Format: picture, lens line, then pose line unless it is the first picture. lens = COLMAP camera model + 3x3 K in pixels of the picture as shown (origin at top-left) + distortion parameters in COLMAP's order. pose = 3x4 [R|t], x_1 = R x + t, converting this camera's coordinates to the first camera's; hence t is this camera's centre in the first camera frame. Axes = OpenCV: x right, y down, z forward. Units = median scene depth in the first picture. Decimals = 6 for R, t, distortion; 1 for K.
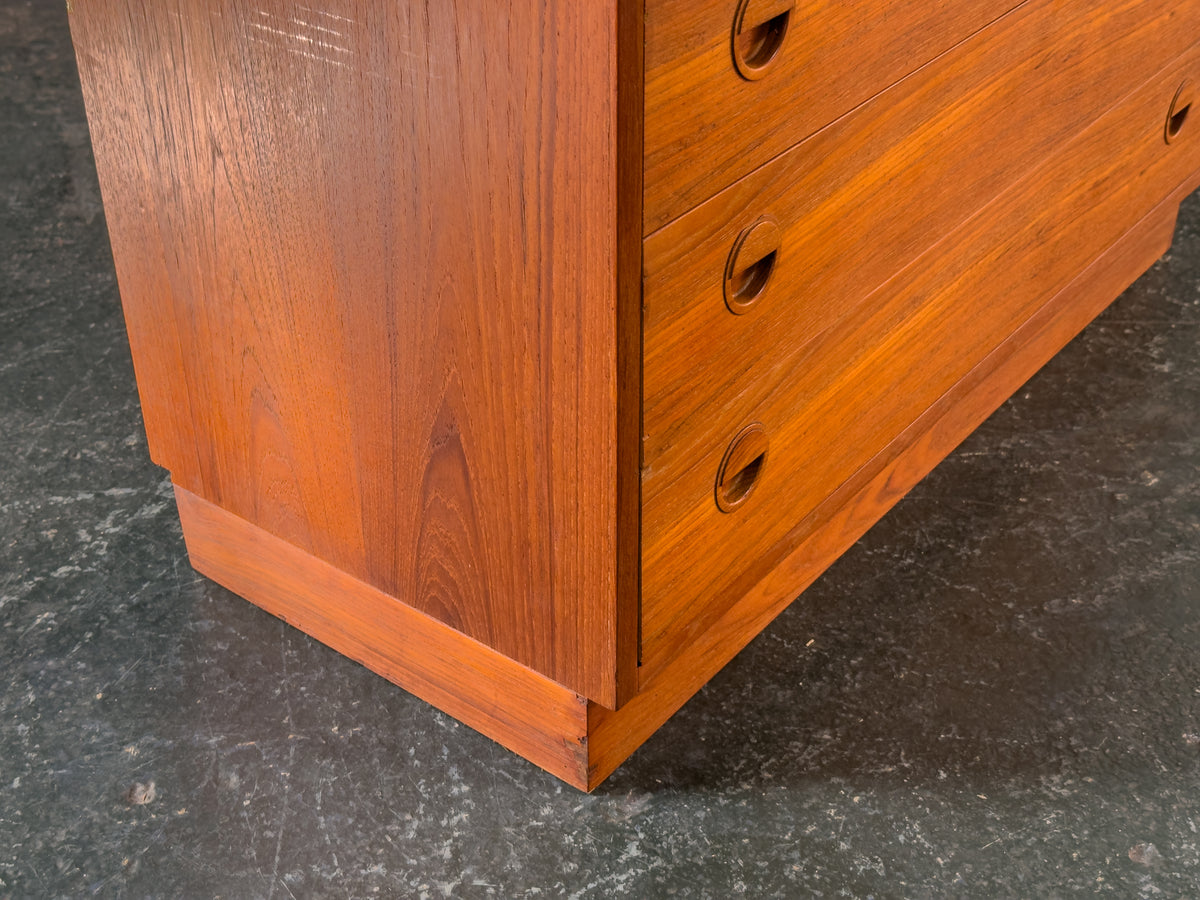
lens RADIAL K [[1668.8, 0, 612.0], [0, 1668.8, 457.5], [0, 0, 1]] dist [0.088460, 0.000000]
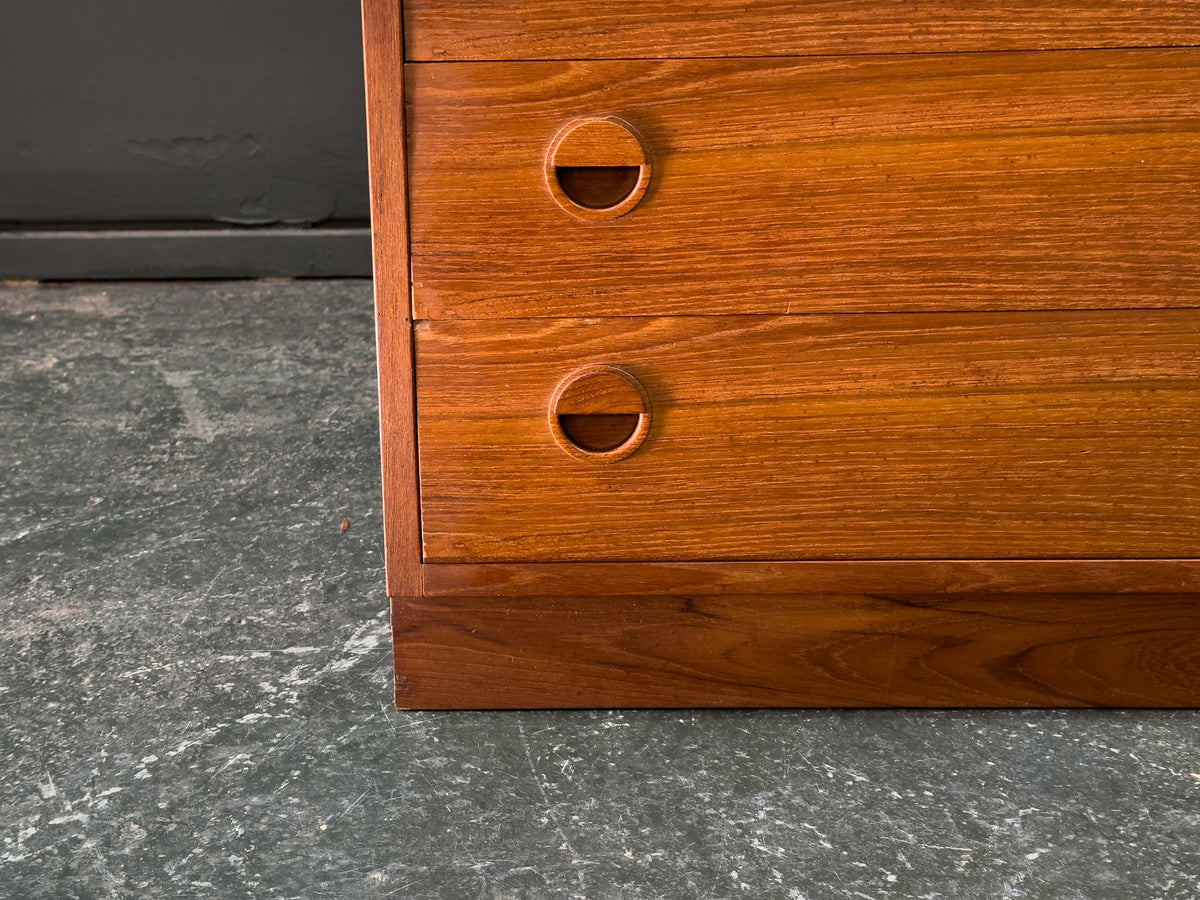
lens RADIAL K [[1842.6, 0, 558.2], [0, 1842.6, 425.7], [0, 0, 1]] dist [0.141059, 0.000000]
pose [[0.999815, -0.018229, -0.006203, -0.188340], [0.015526, 0.953710, -0.300328, 0.230360], [0.011390, 0.300176, 0.953816, 0.110169]]
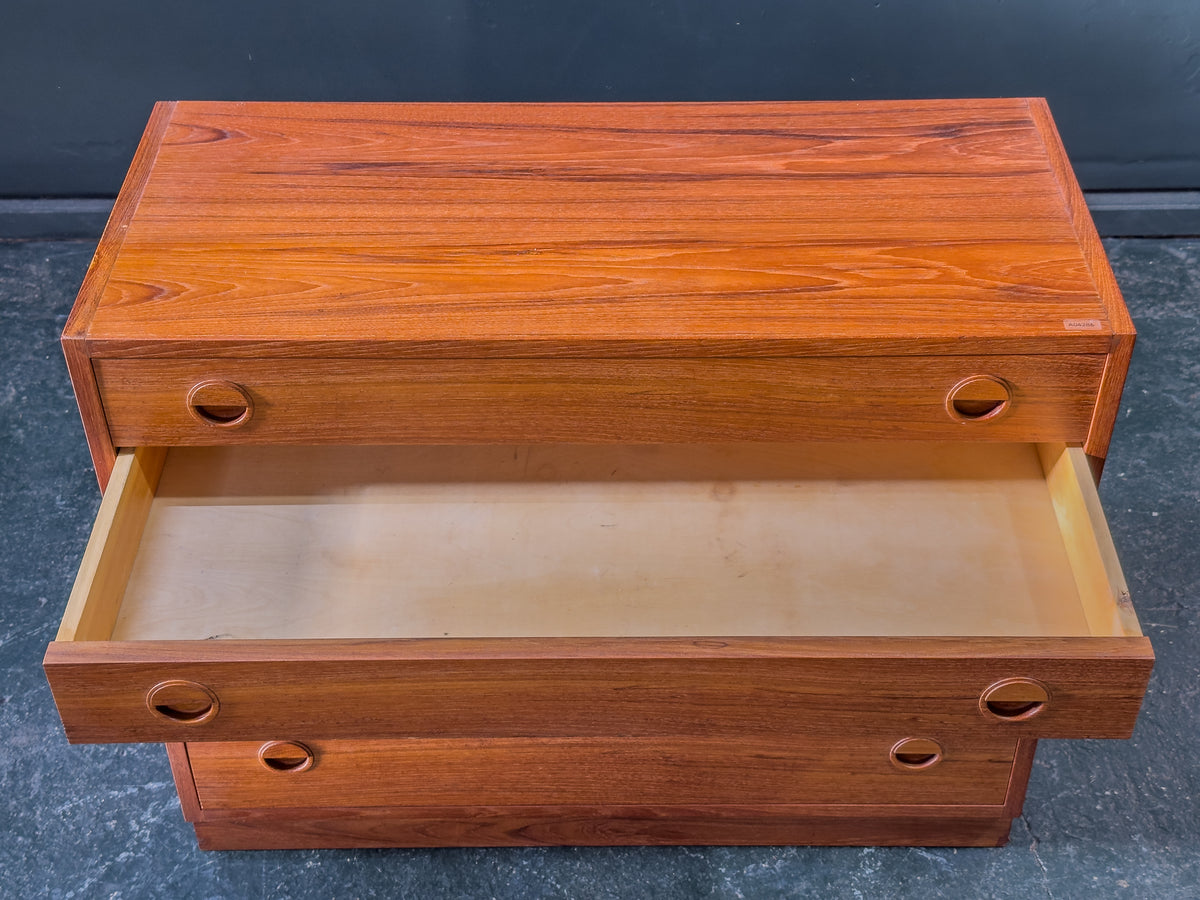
lens RADIAL K [[1668.8, 0, 608.9], [0, 1668.8, 445.8], [0, 0, 1]] dist [0.088460, 0.000000]
pose [[0.999778, -0.018325, 0.010429, 0.131164], [0.017132, 0.994340, 0.104855, -0.527765], [-0.012291, -0.104654, 0.994433, -0.594111]]
